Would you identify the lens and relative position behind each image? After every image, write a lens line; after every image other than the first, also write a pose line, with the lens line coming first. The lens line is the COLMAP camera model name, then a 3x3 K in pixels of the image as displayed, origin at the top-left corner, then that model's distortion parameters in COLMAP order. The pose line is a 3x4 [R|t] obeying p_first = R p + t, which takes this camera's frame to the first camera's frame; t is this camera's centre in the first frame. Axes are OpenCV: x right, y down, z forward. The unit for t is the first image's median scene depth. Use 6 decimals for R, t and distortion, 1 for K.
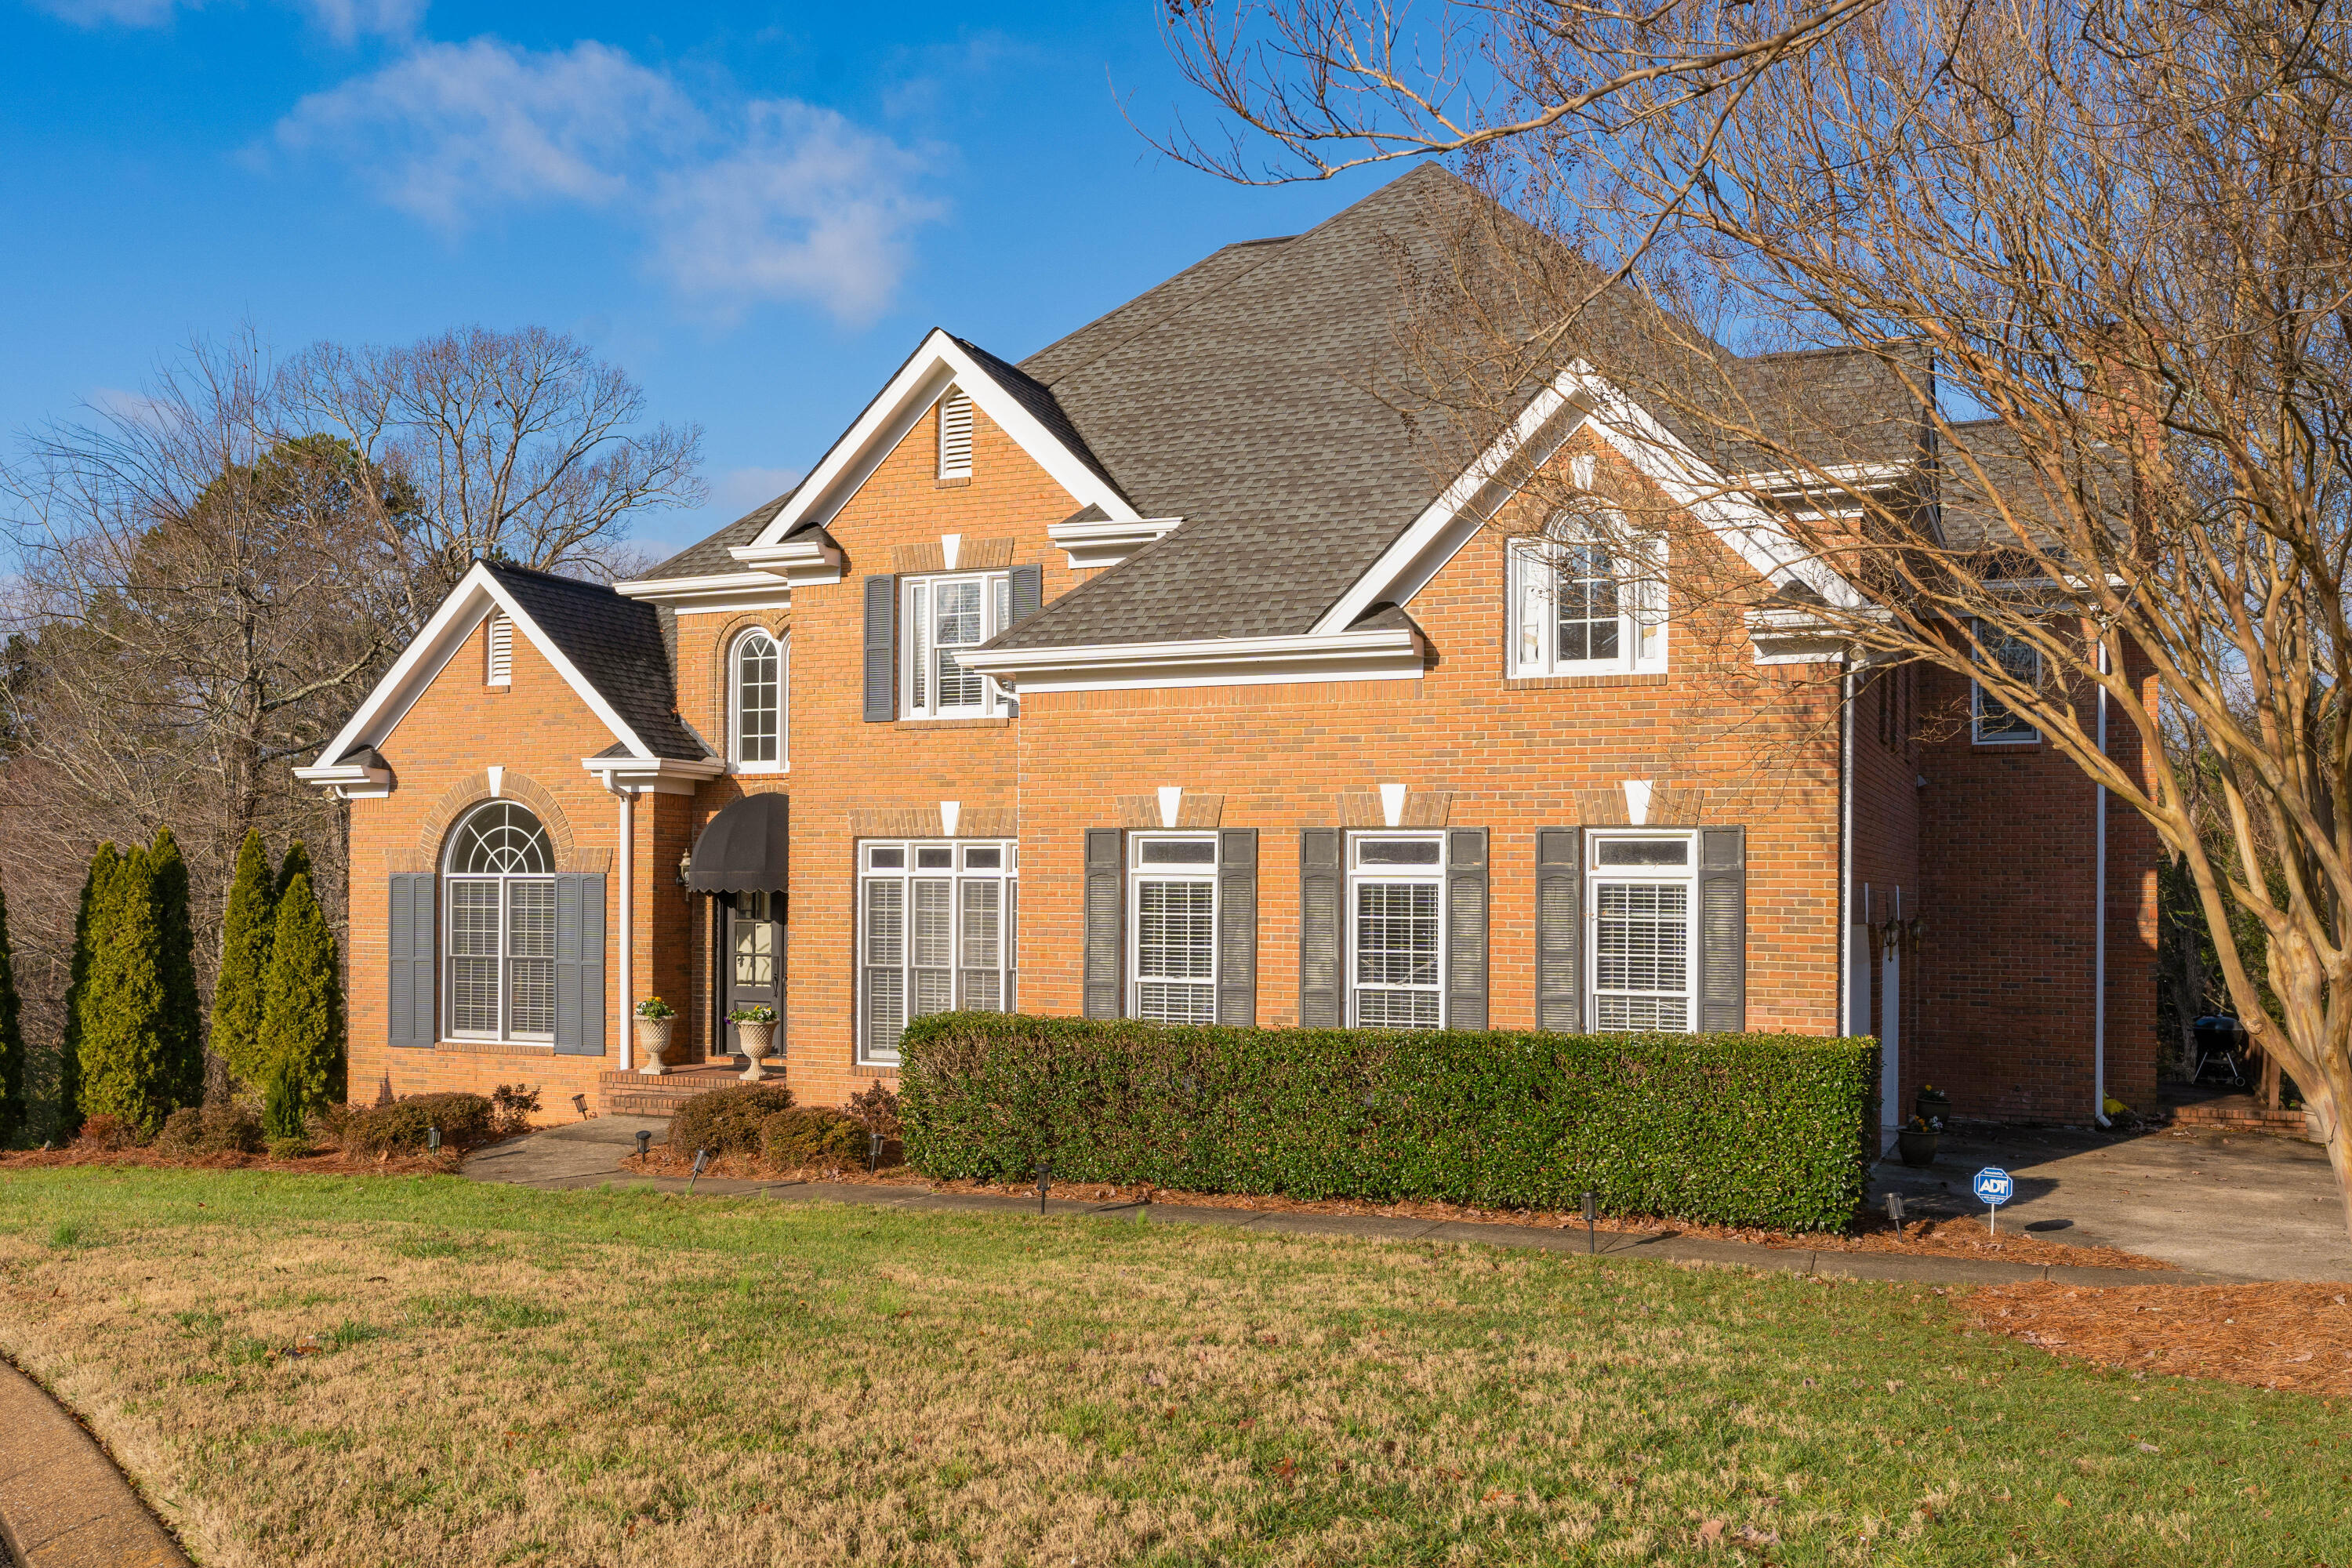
lens RADIAL K [[2100.0, 0, 1102.5], [0, 2100.0, 874.6], [0, 0, 1]] dist [0.012025, -0.014593]
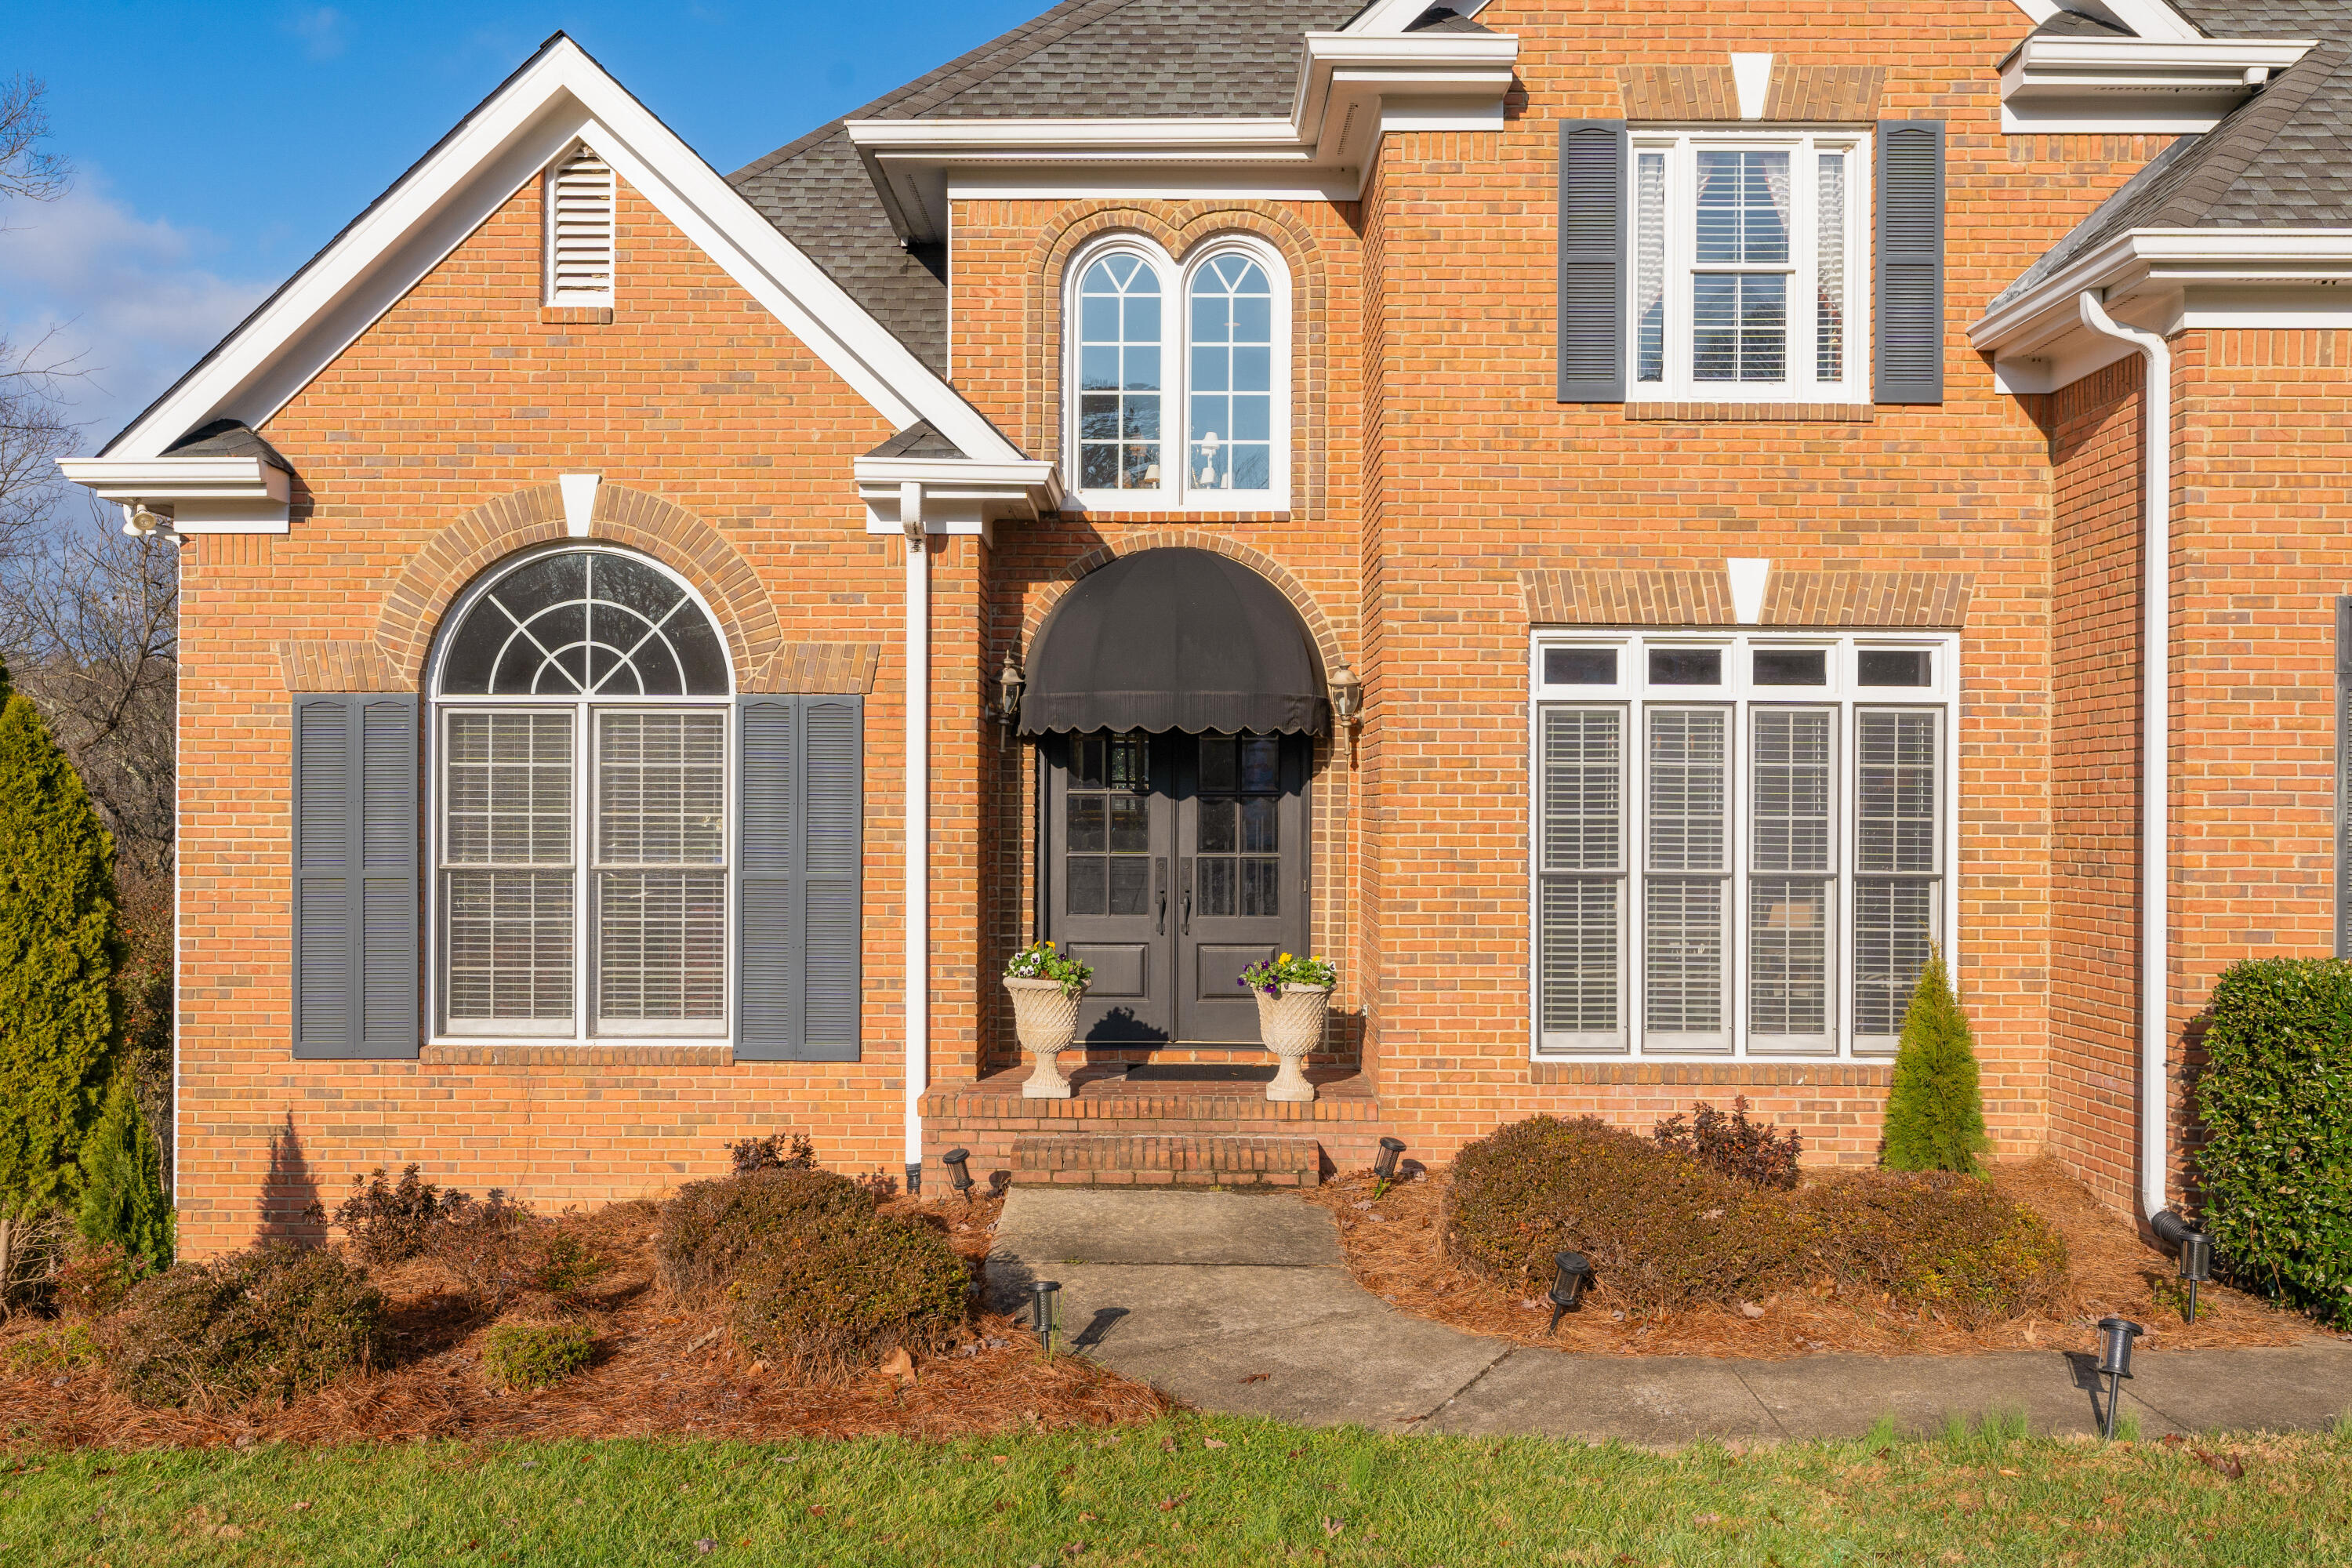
lens RADIAL K [[2198.2, 0, 1127.8], [0, 2198.2, 791.0], [0, 0, 1]] dist [0.008705, 0.000000]
pose [[0.908571, -0.000032, 0.417731, -0.448600], [-0.003509, 0.999964, 0.007708, 0.020093], [-0.417716, -0.008469, 0.908538, 0.564686]]
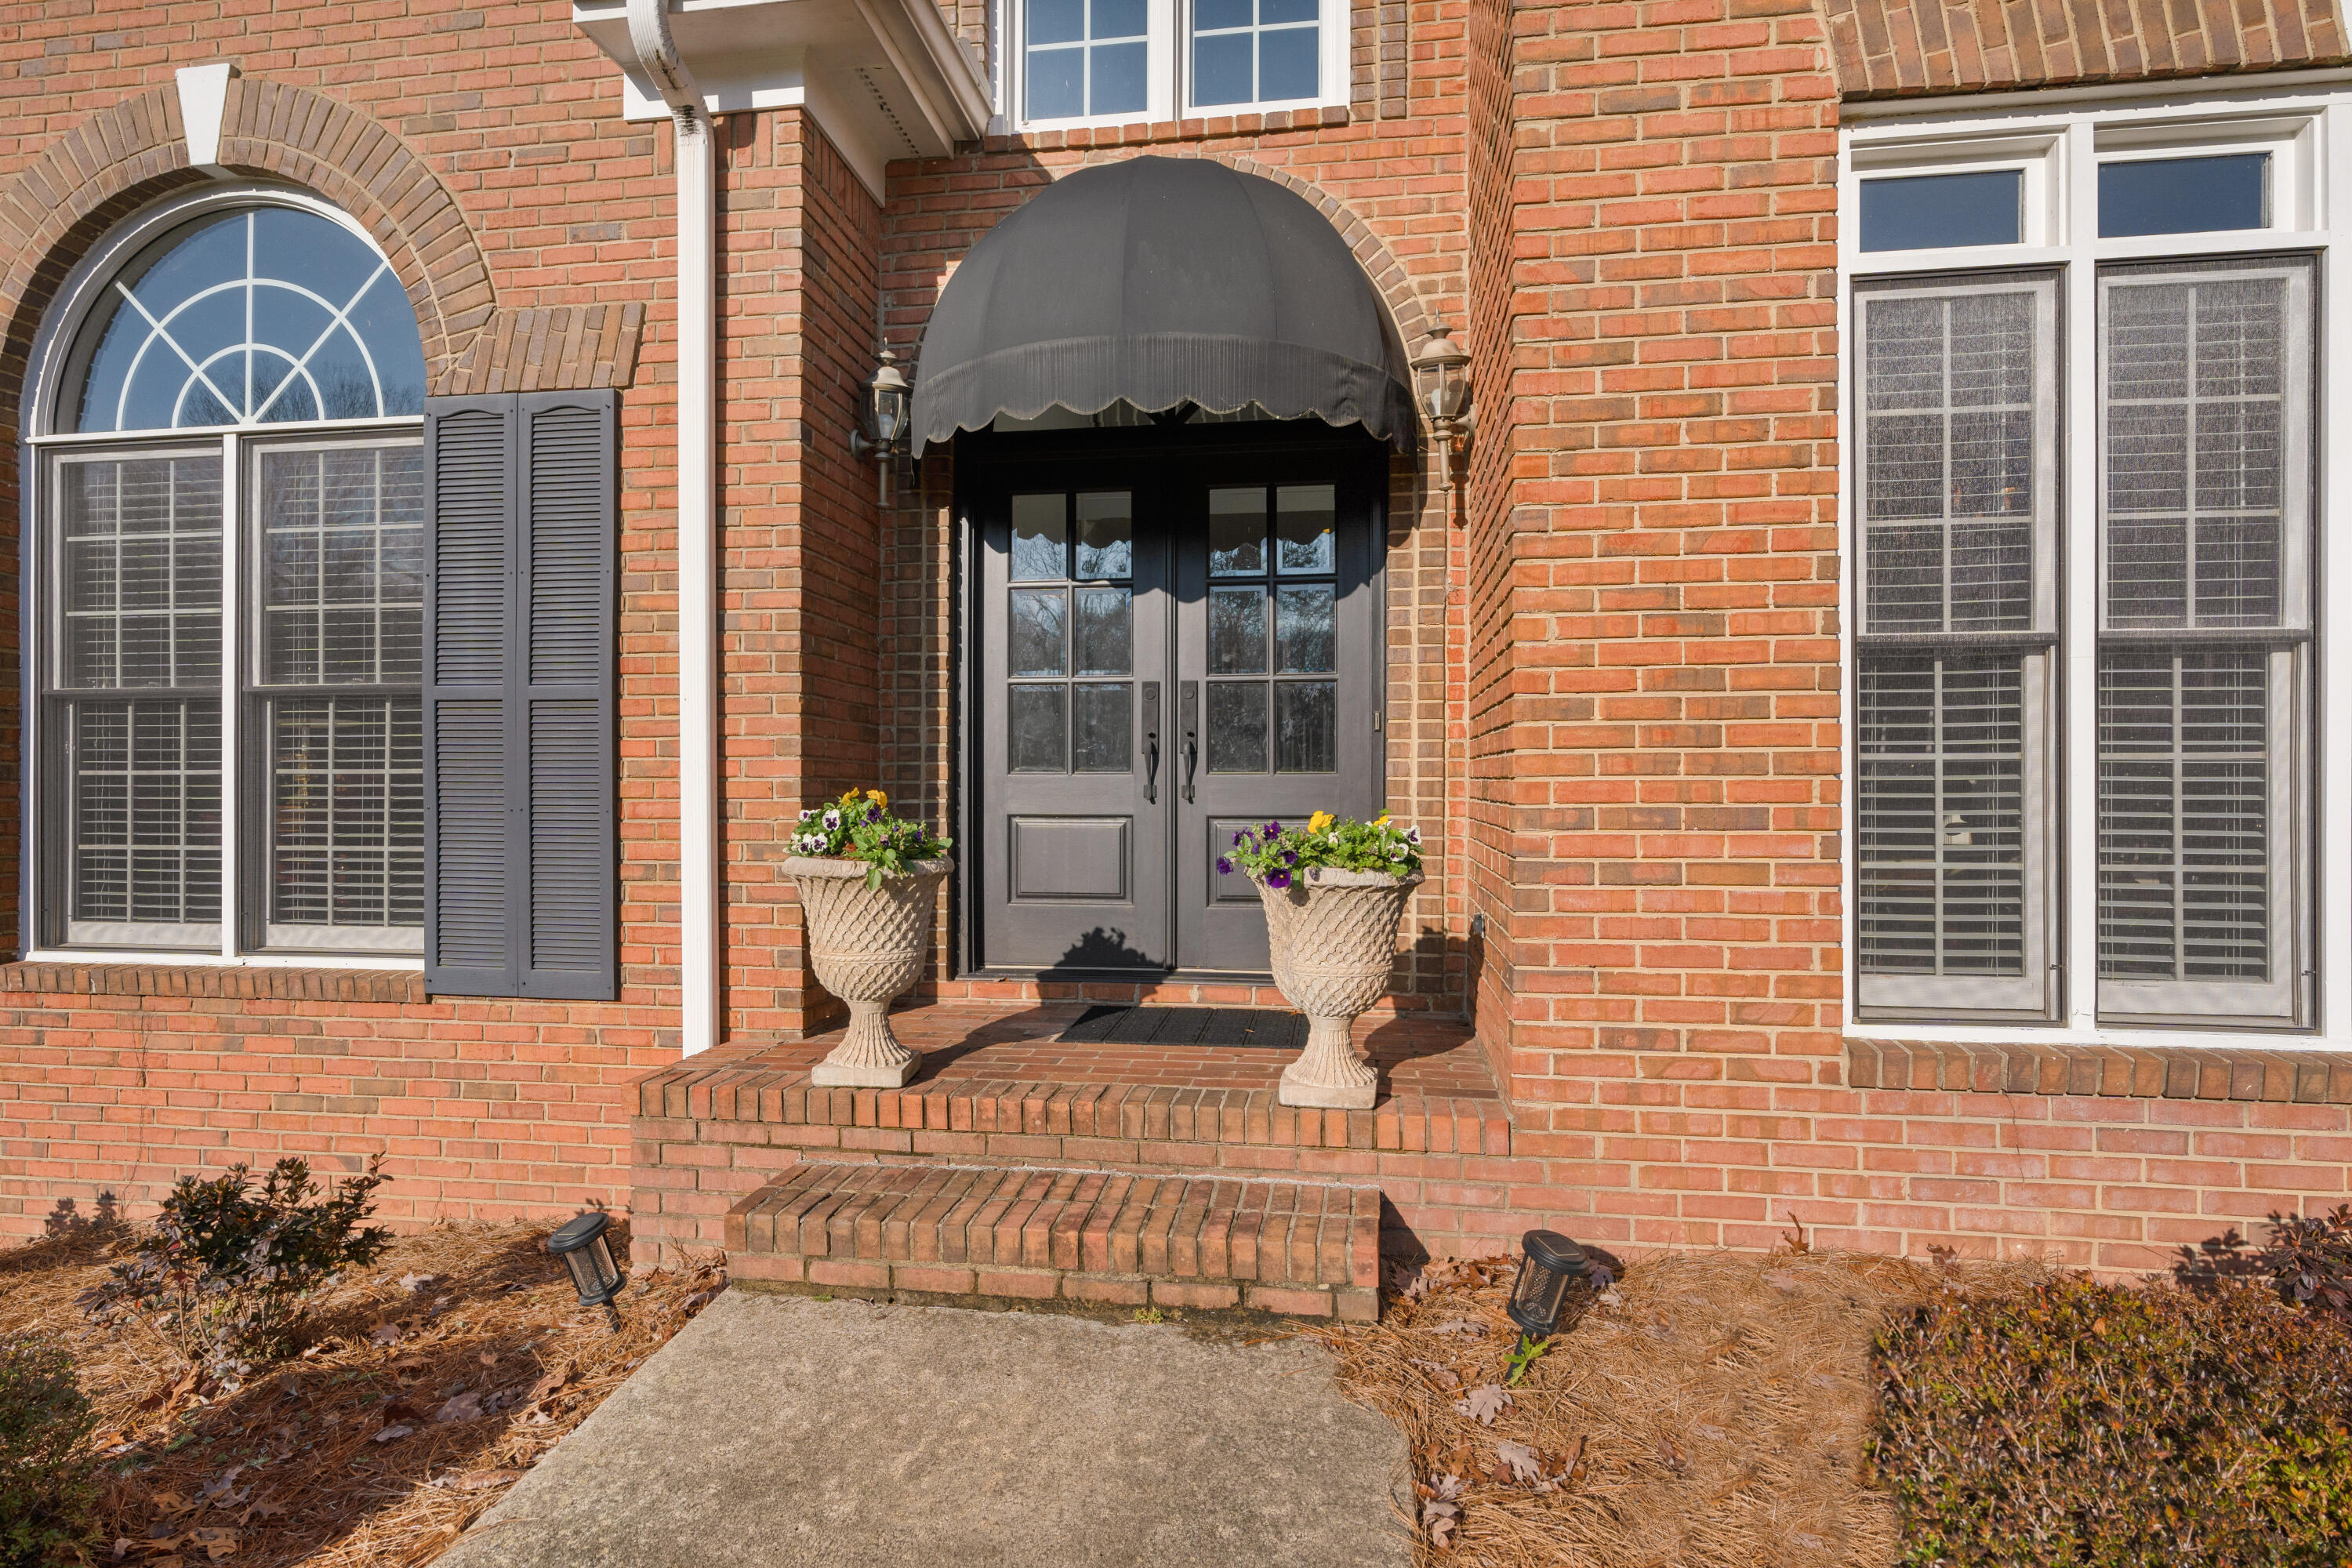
lens RADIAL K [[1276.9, 0, 1144.2], [0, 1276.9, 794.4], [0, 0, 1]] dist [-0.004932, 0.000019]
pose [[0.957897, -0.004966, 0.287068, -0.245284], [0.001699, 0.999931, 0.011630, 0.061877], [-0.287106, -0.010653, 0.957840, 0.908291]]
